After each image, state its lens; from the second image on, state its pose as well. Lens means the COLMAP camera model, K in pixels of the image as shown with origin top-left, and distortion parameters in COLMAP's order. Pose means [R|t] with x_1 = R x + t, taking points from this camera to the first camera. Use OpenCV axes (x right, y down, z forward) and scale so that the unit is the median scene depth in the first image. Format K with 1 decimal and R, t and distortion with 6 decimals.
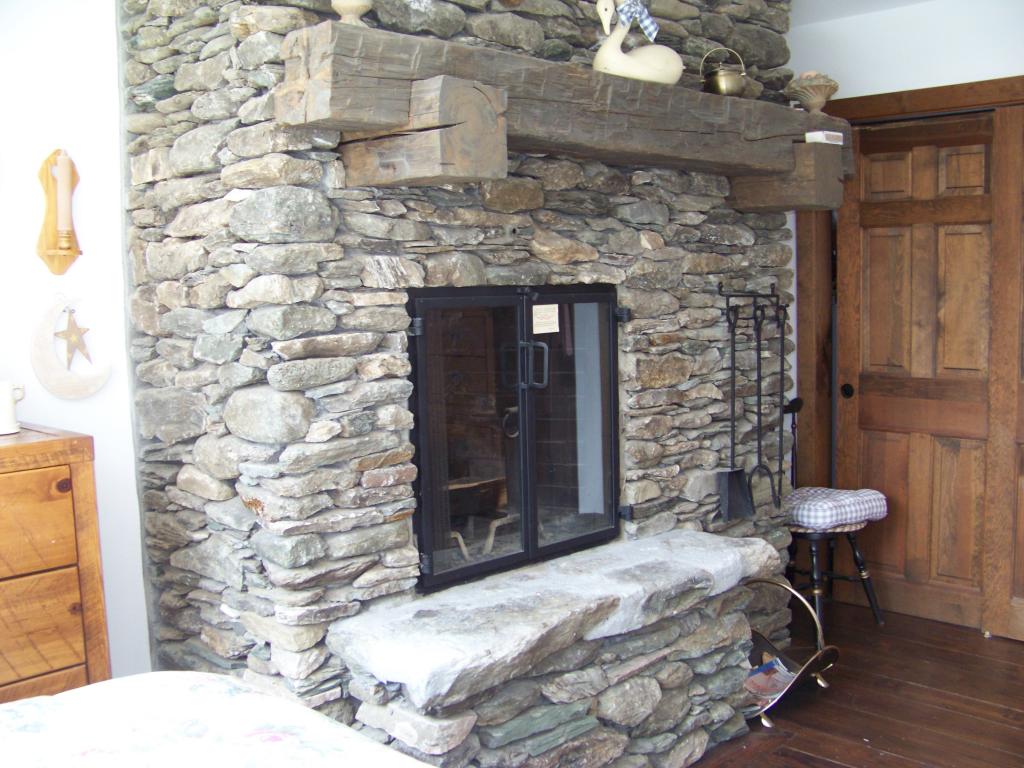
lens RADIAL K [[1078.5, 0, 510.7], [0, 1078.5, 378.2], [0, 0, 1]] dist [-0.168782, 0.000000]
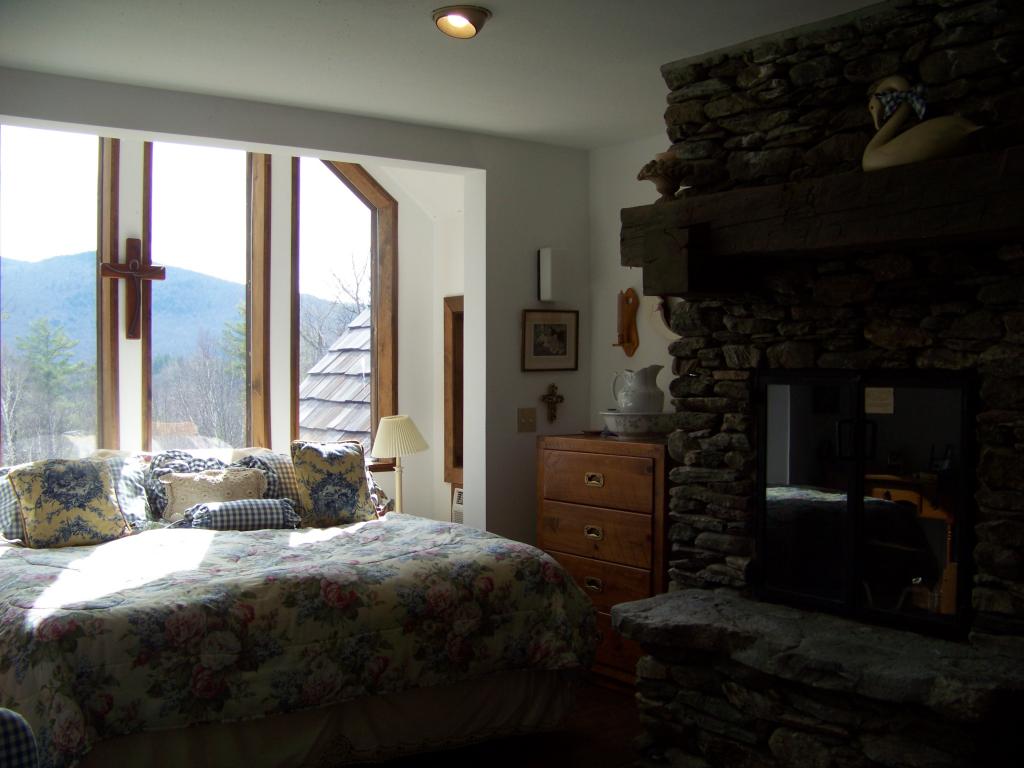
lens RADIAL K [[1078.5, 0, 511.1], [0, 1078.5, 386.6], [0, 0, 1]] dist [-0.168782, 0.000000]
pose [[-0.143079, 0.044227, -0.988723, 1.250761], [-0.079233, 0.995283, 0.055986, -0.108819], [0.986535, 0.086350, -0.138900, 0.861658]]
